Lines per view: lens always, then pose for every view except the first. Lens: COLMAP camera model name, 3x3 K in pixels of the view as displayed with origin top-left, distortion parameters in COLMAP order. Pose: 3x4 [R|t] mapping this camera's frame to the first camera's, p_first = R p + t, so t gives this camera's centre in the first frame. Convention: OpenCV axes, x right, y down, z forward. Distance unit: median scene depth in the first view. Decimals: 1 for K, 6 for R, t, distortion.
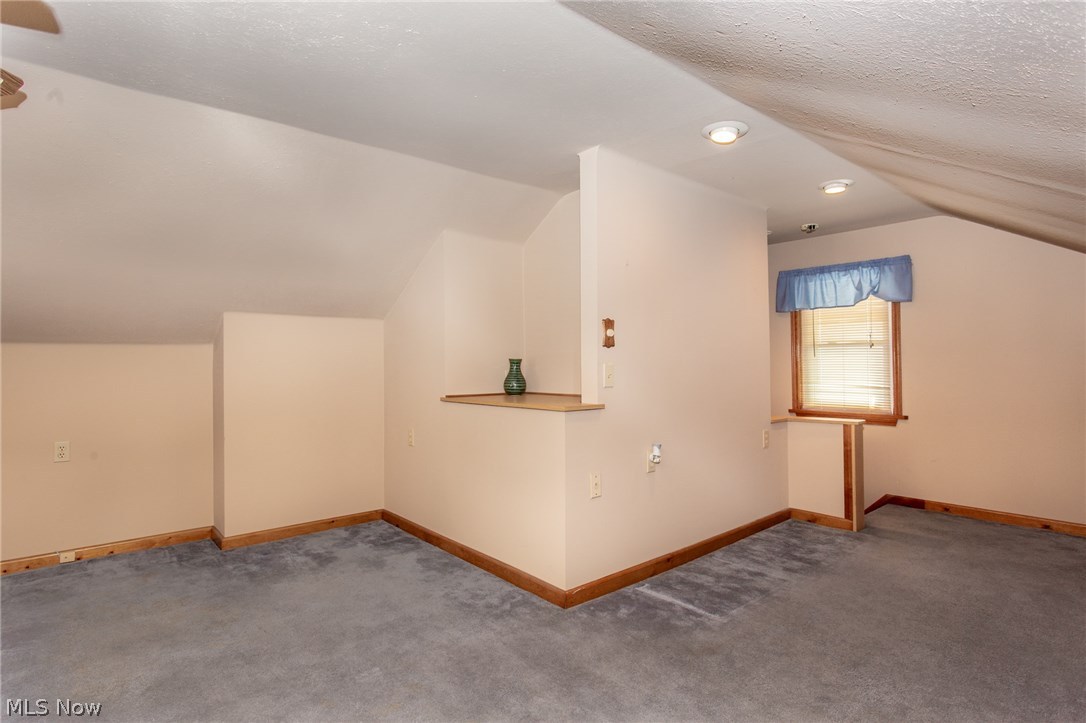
lens RADIAL K [[551.3, 0, 543.5], [0, 551.3, 359.0], [0, 0, 1]] dist [-0.011015, 0.005772]
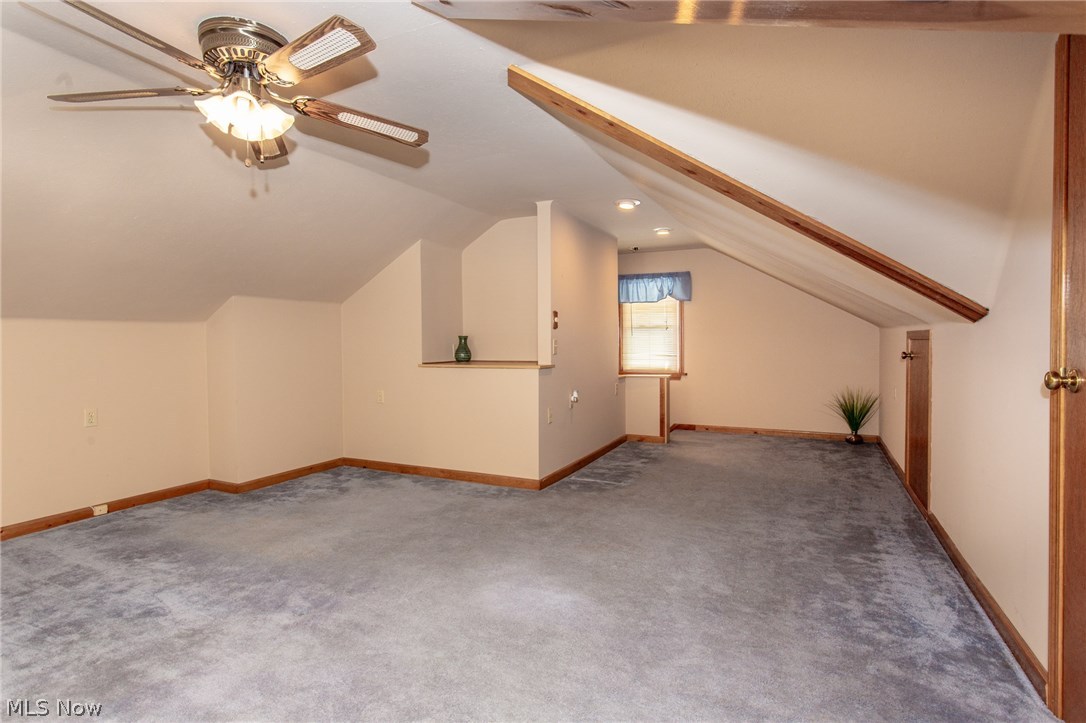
lens RADIAL K [[551.3, 0, 540.9], [0, 551.3, 361.7], [0, 0, 1]] dist [-0.011015, 0.005772]
pose [[0.914948, -0.013532, 0.403344, -0.413531], [-0.004993, 0.998982, 0.044841, 0.001299], [-0.403540, -0.043041, 0.913949, -0.320583]]
